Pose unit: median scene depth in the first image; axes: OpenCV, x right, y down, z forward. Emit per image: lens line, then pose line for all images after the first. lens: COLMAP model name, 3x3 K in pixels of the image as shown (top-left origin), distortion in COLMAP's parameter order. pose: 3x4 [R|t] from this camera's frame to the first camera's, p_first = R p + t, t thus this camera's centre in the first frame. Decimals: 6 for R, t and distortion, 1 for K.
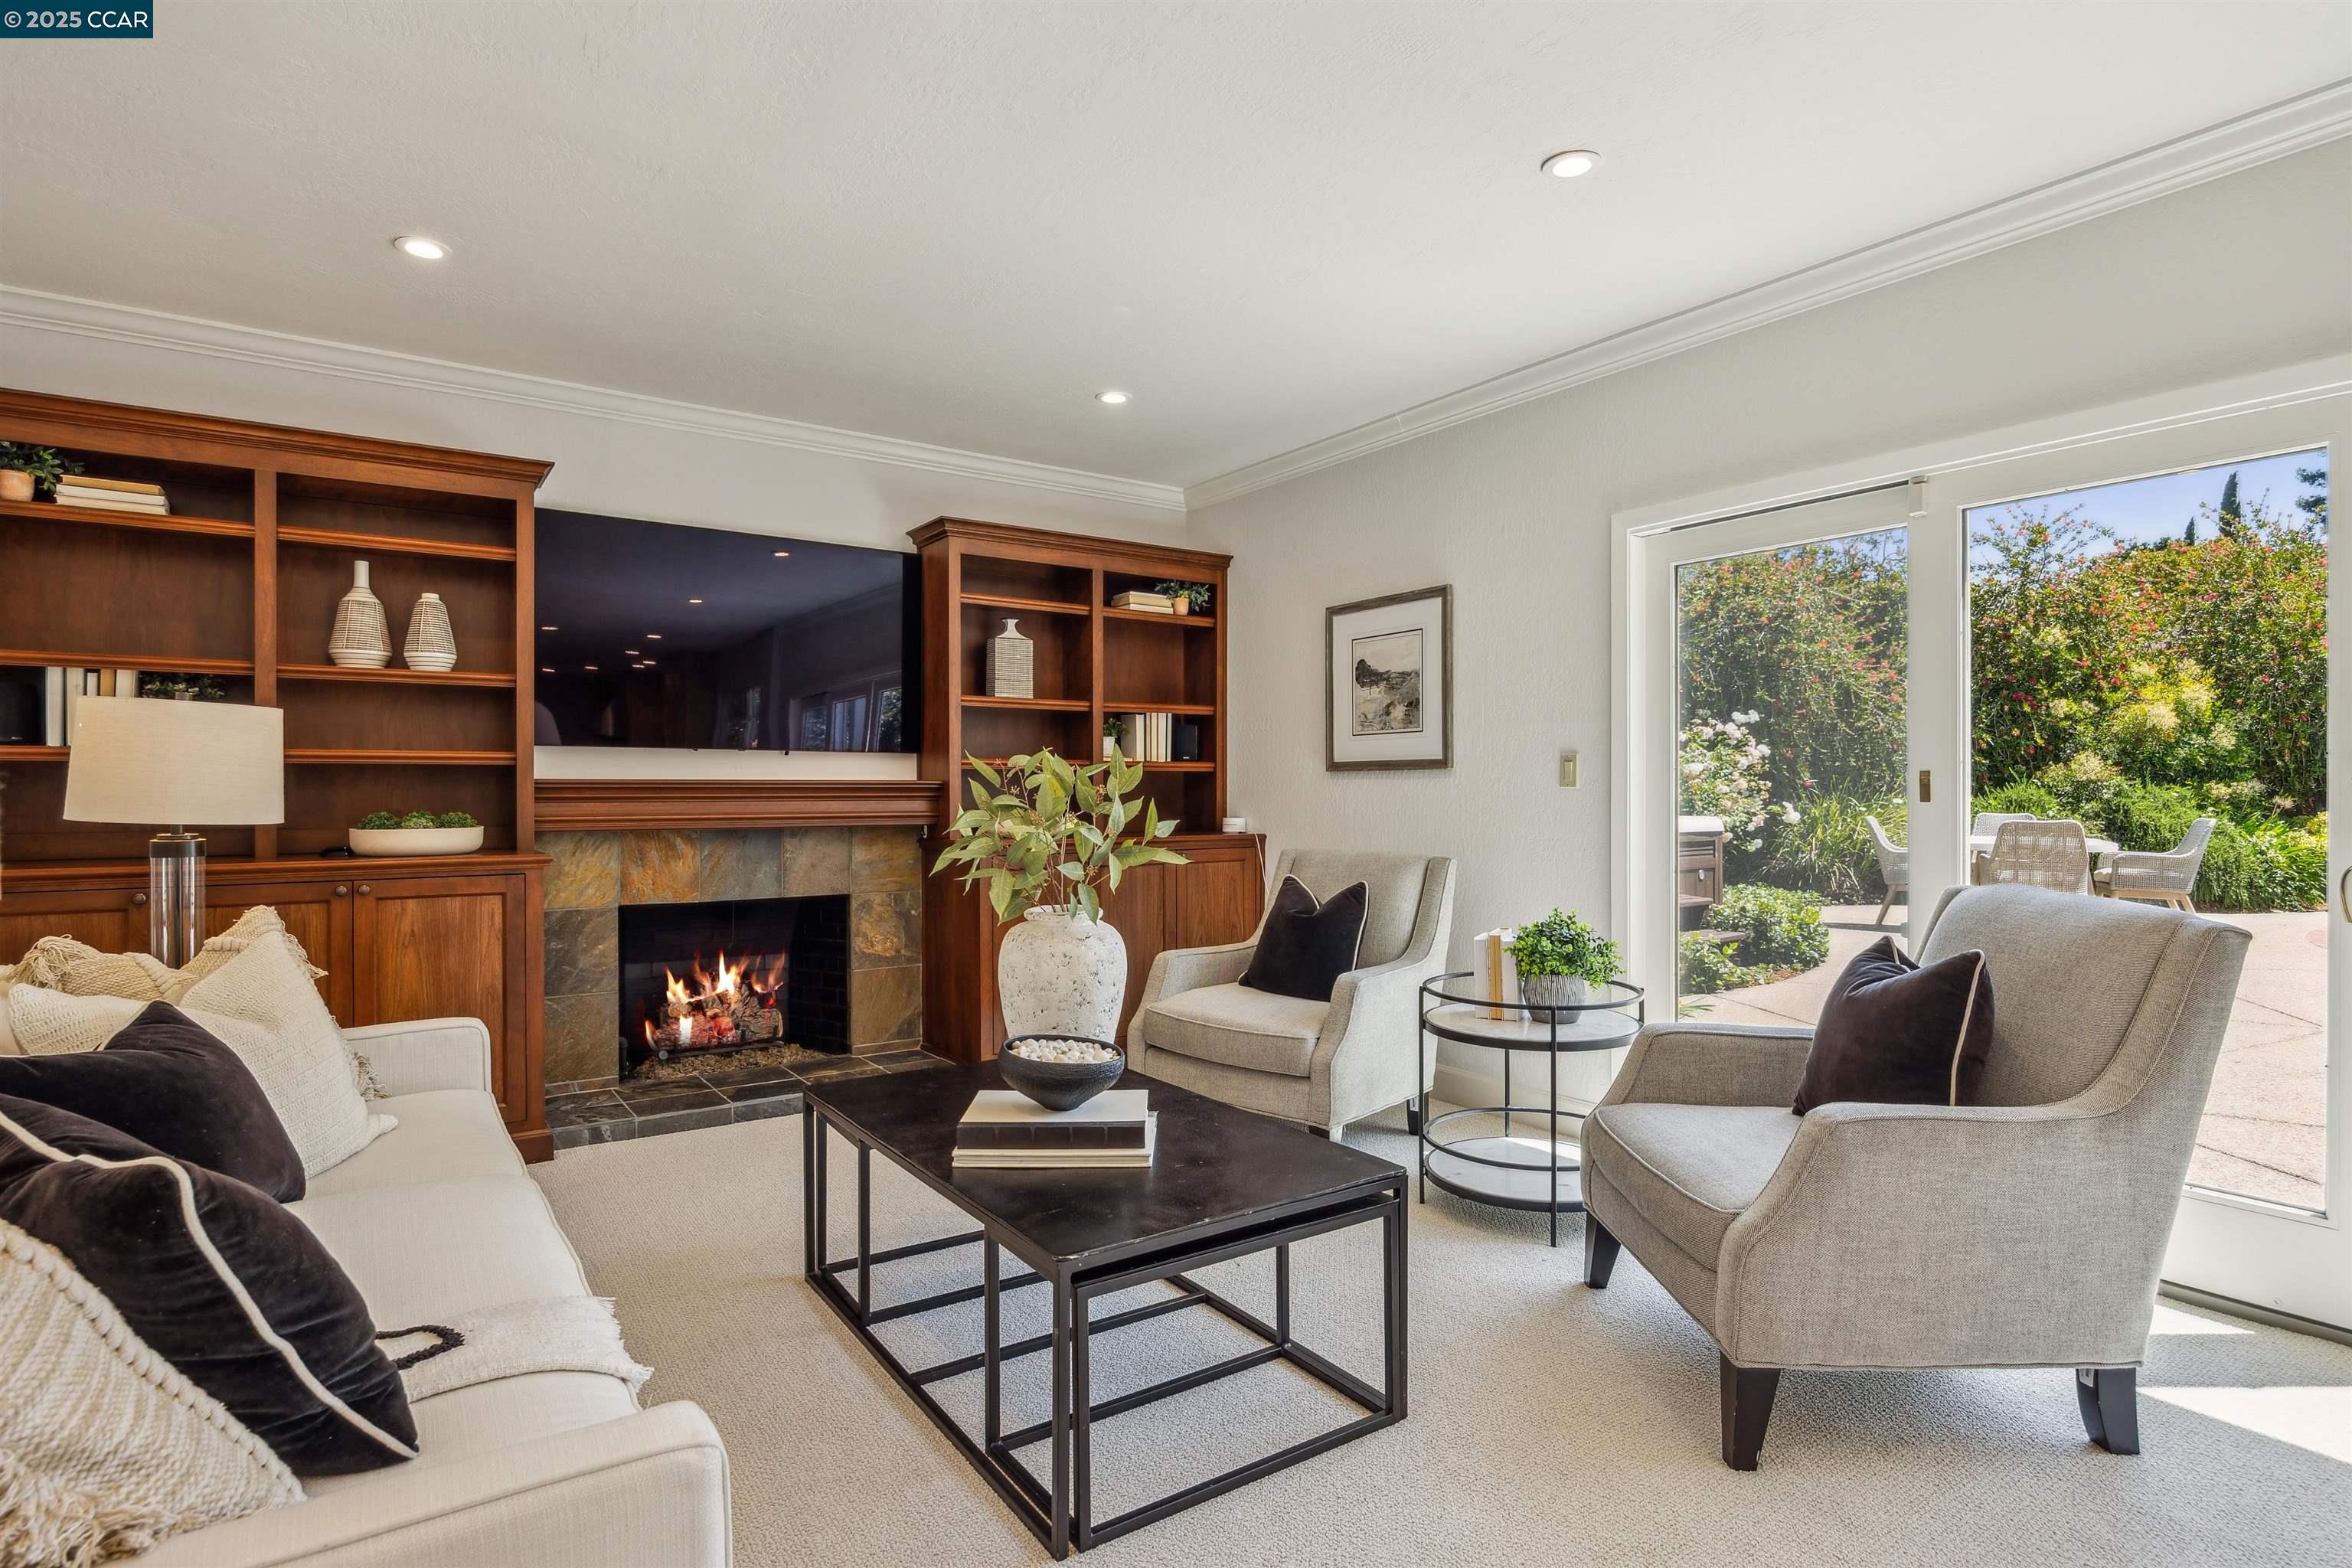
lens RADIAL K [[1201.8, 0, 1171.3], [0, 1201.8, 800.3], [0, 0, 1]] dist [-0.001684, -0.002108]
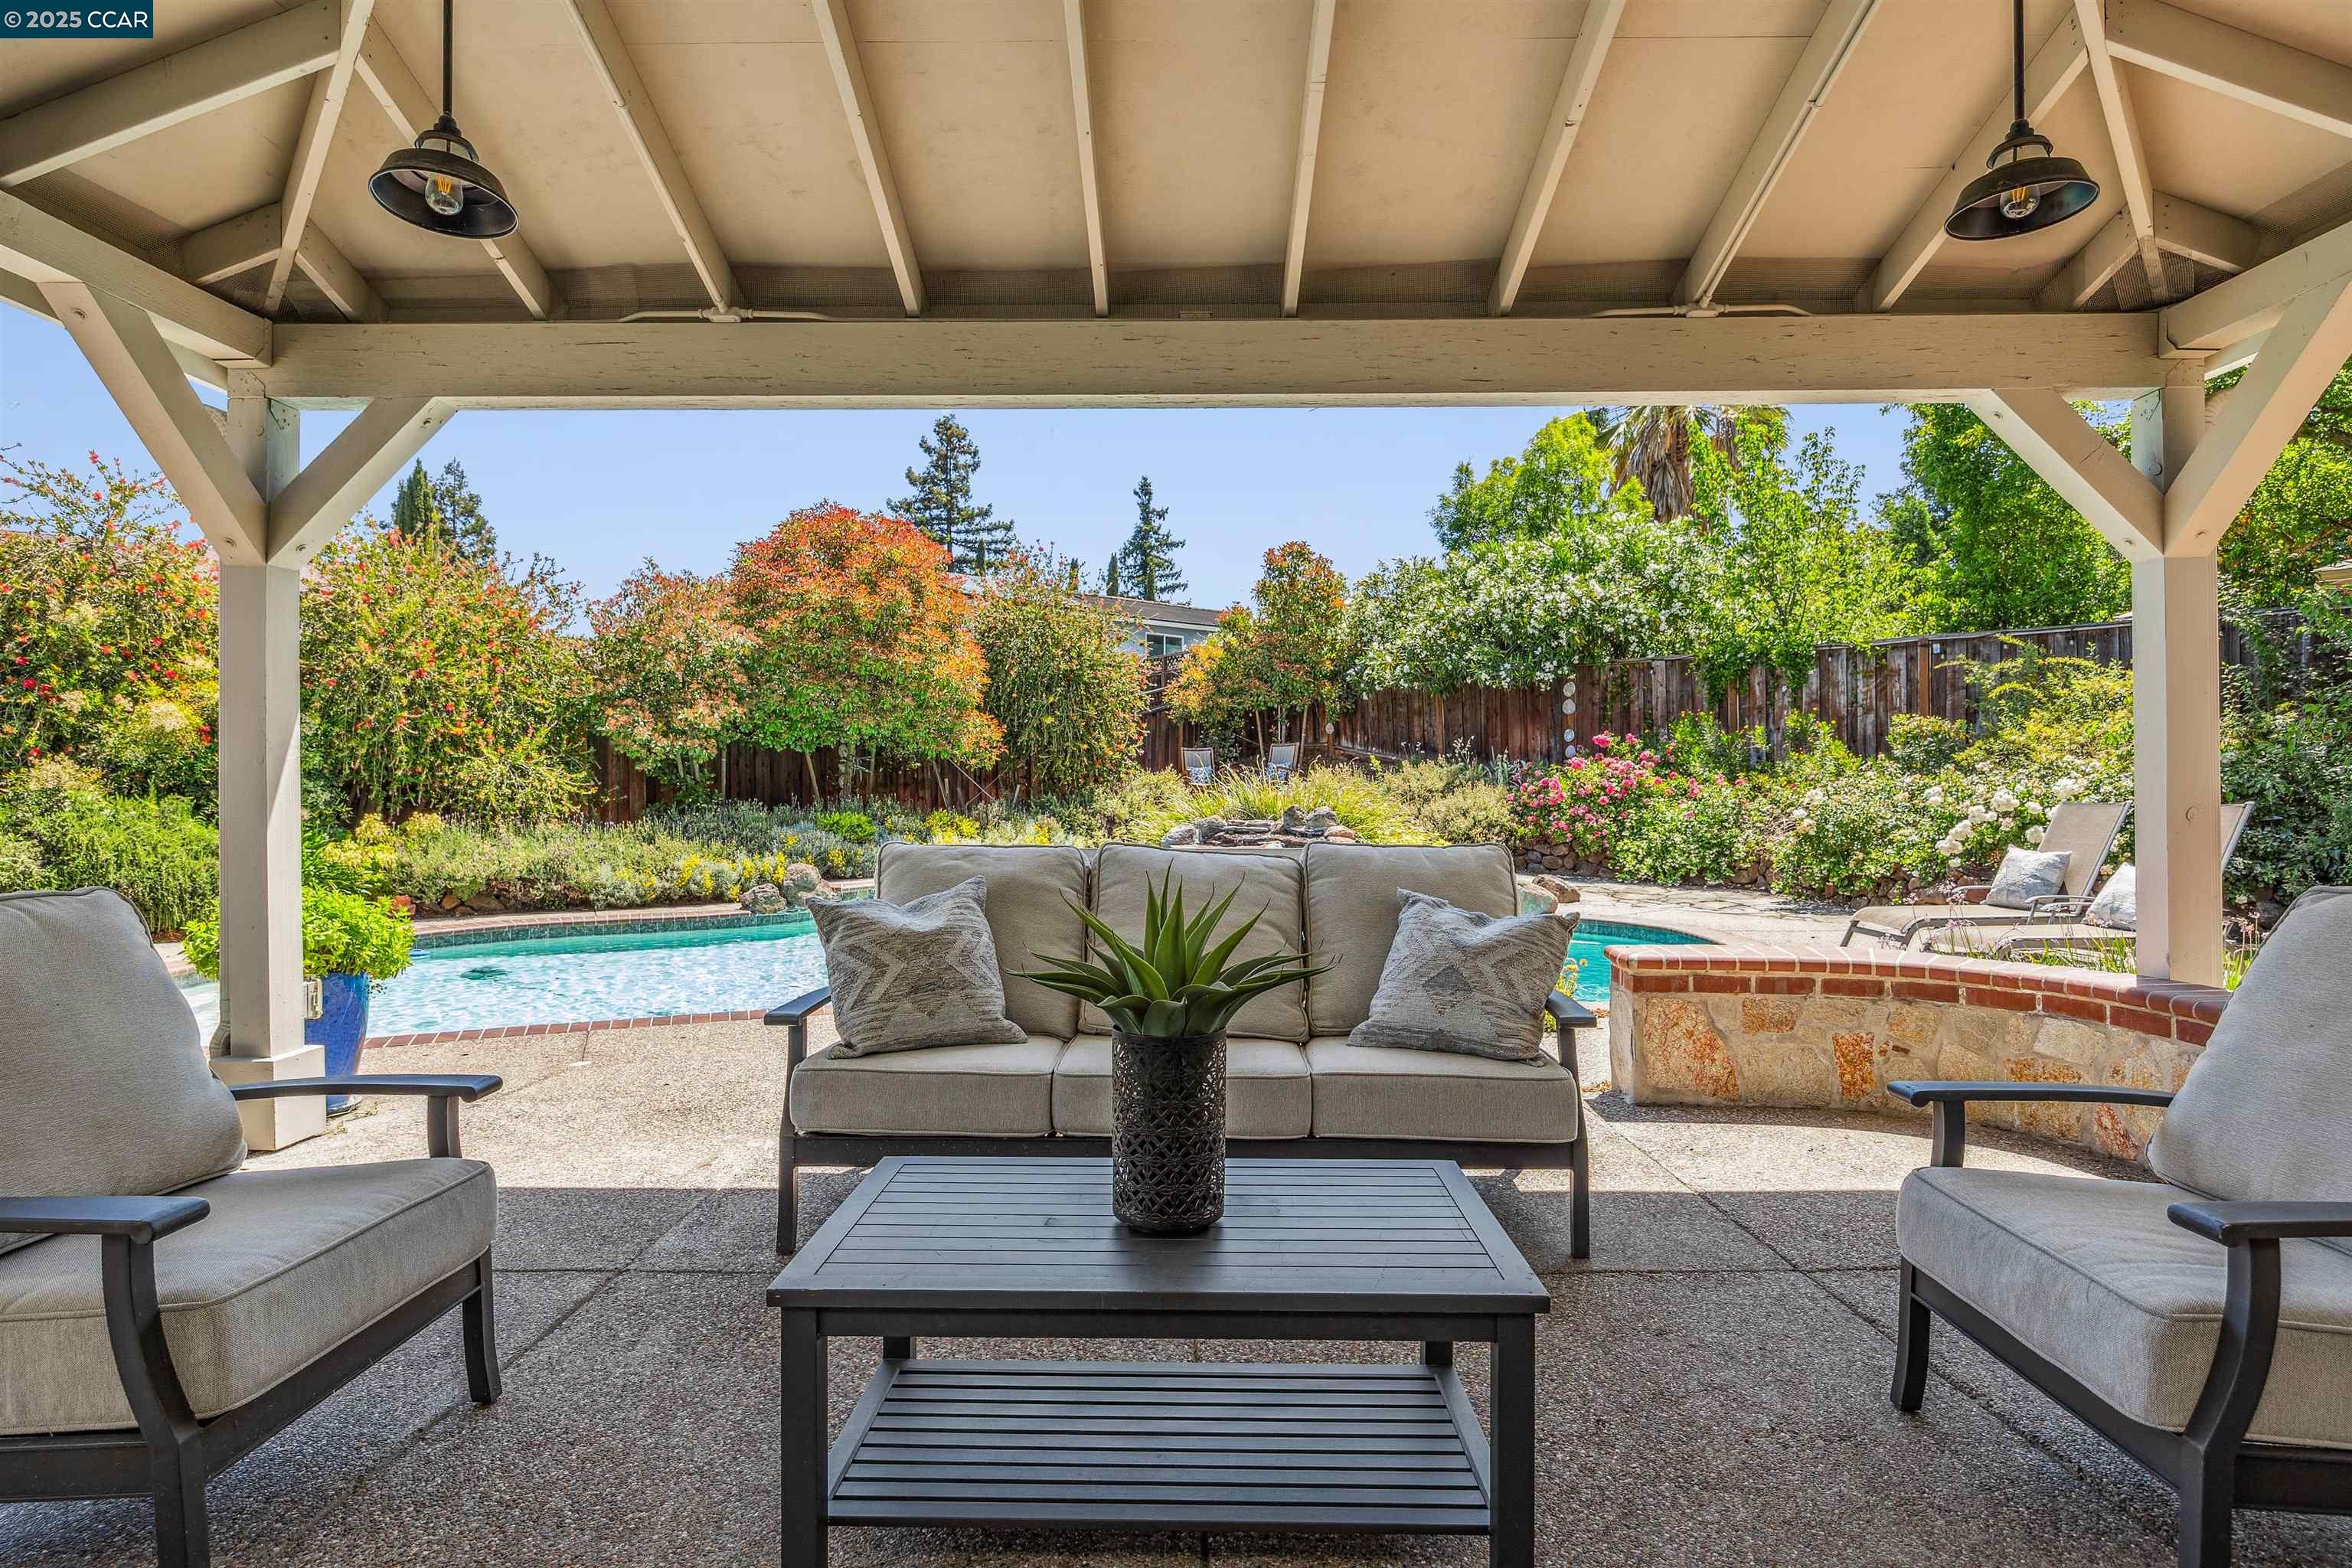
lens RADIAL K [[1172.7, 0, 1183.8], [0, 1172.7, 793.5], [0, 0, 1]] dist [-0.015752, 0.004458]
pose [[0.567820, 0.001720, 0.823151, 1.247806], [-0.002646, 0.999996, -0.000264, -0.036183], [-0.823148, -0.002028, 0.567823, -0.206938]]
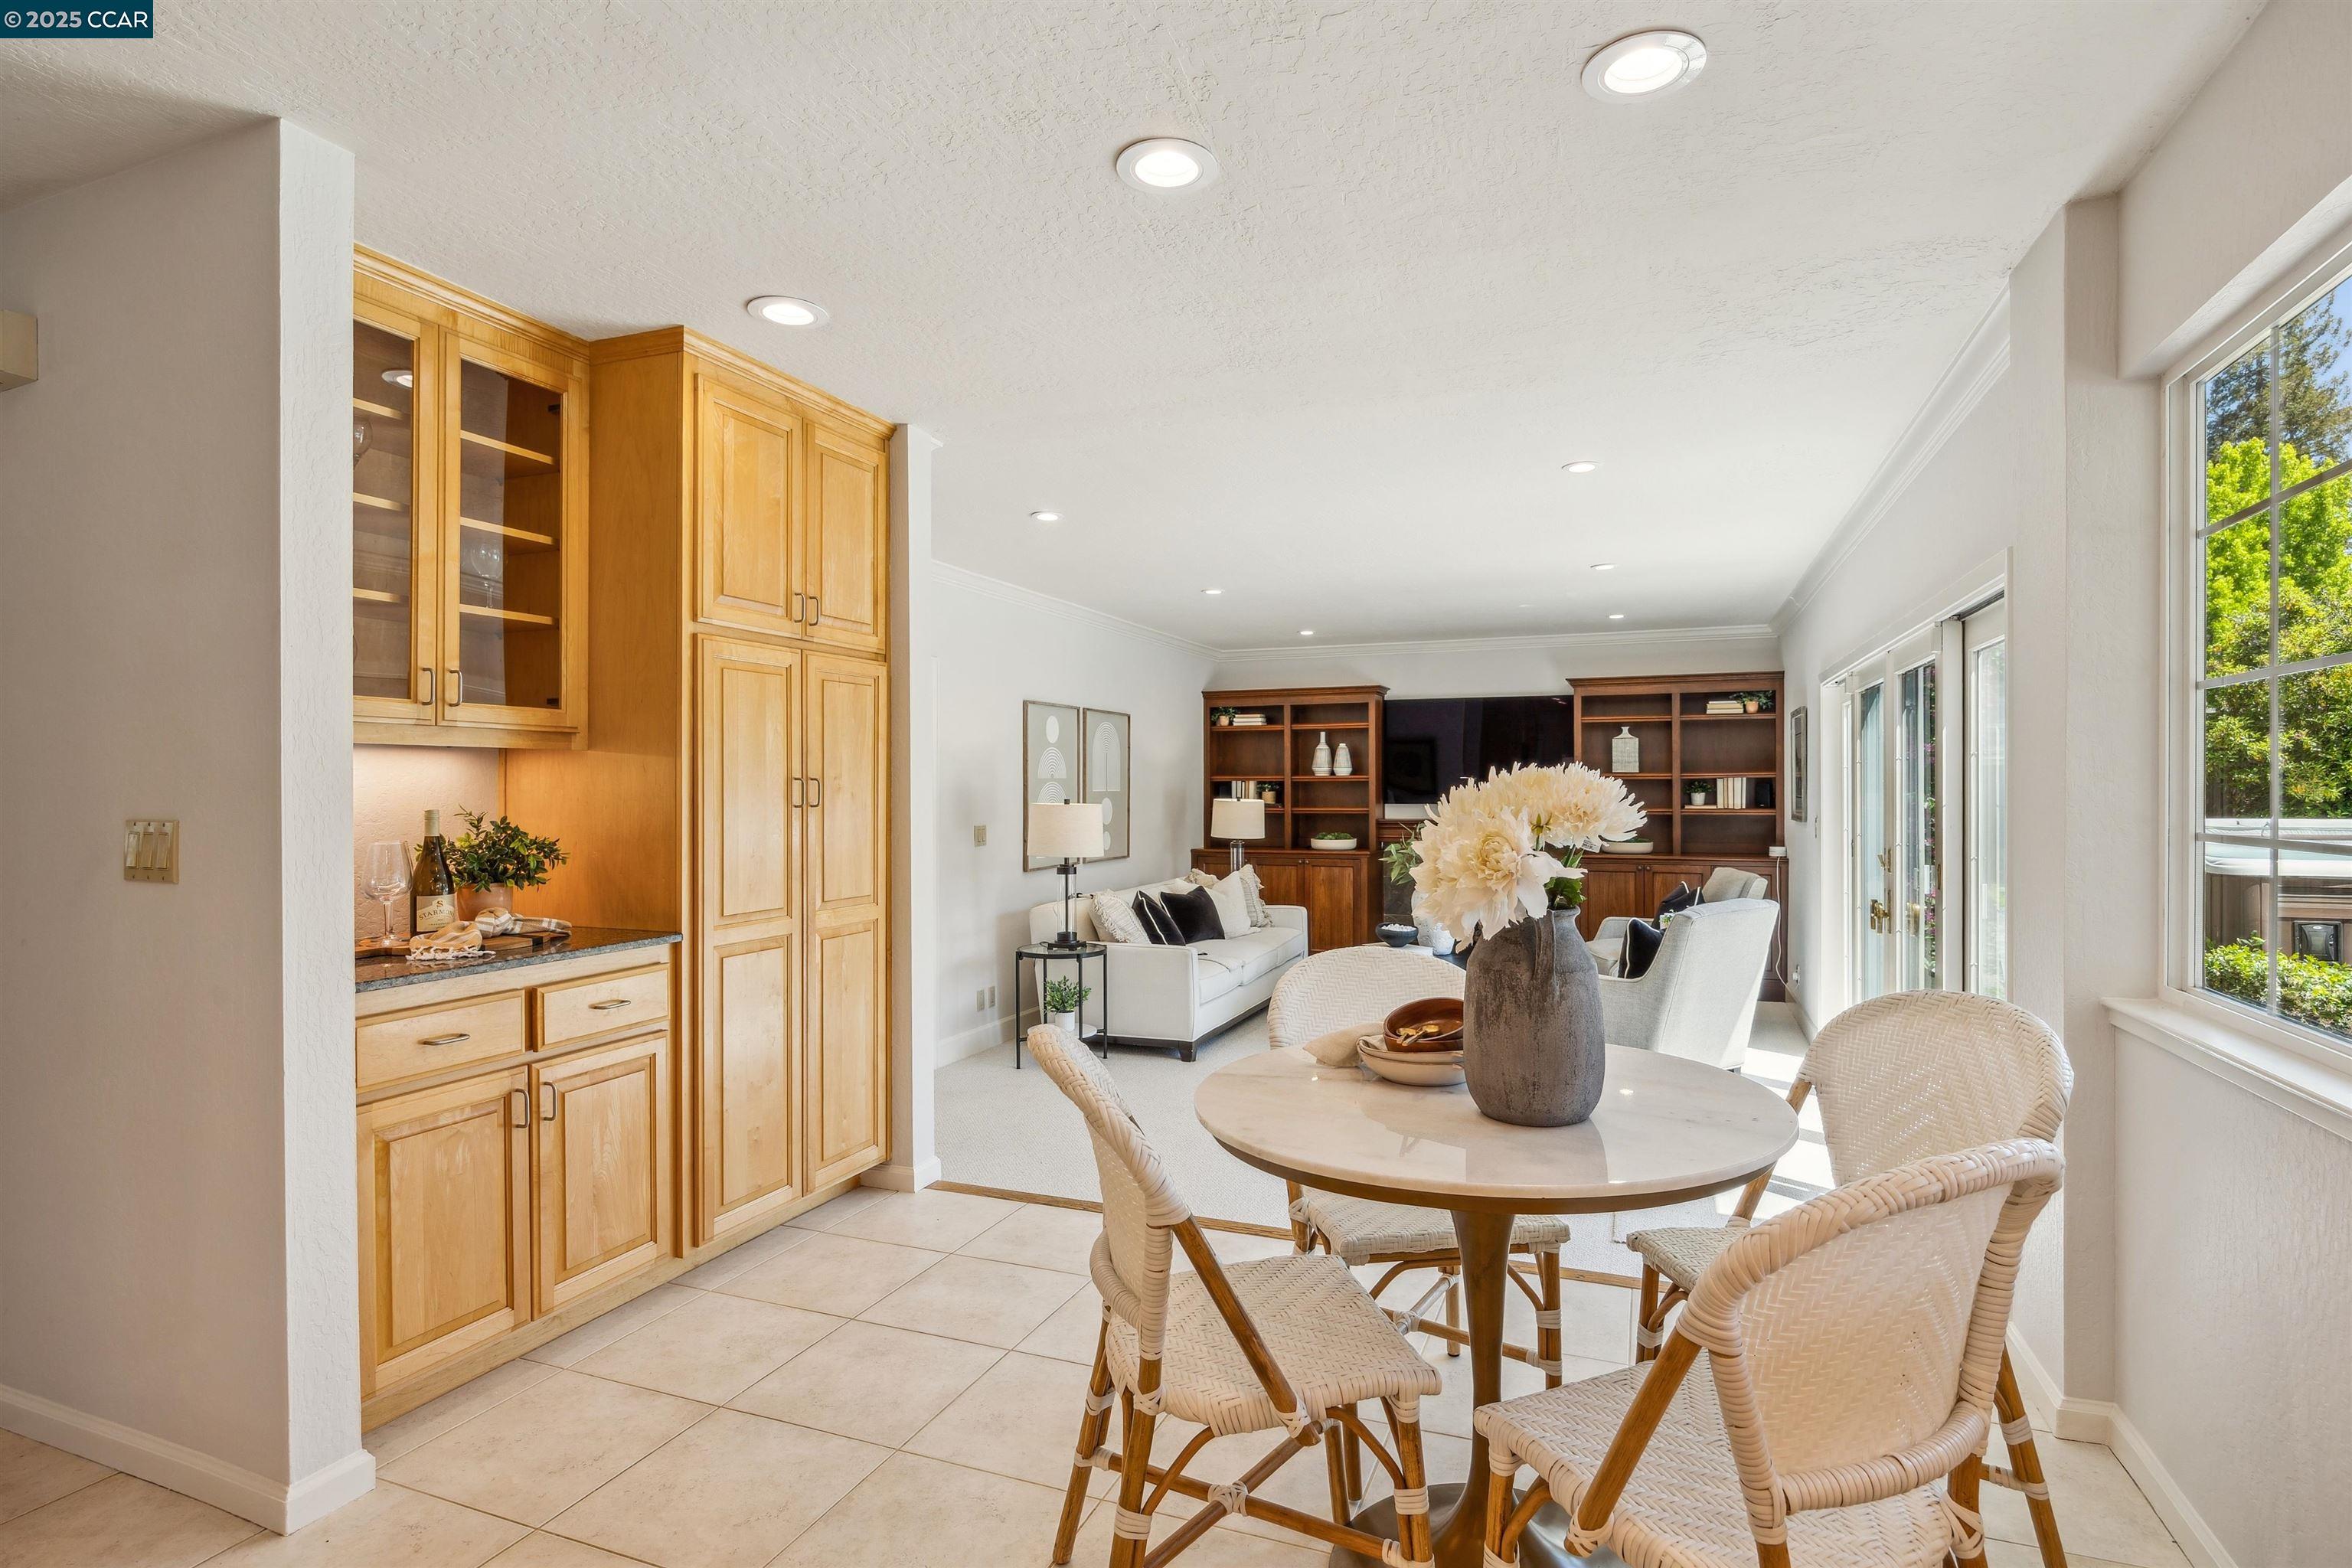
lens RADIAL K [[1172.7, 0, 1189.1], [0, 1172.7, 777.6], [0, 0, 1]] dist [-0.015752, 0.004458]
pose [[0.559405, -0.000596, -0.828895, 0.916651], [-0.001719, 0.999997, -0.001879, -0.074165], [0.828893, 0.002476, 0.559402, -0.463125]]
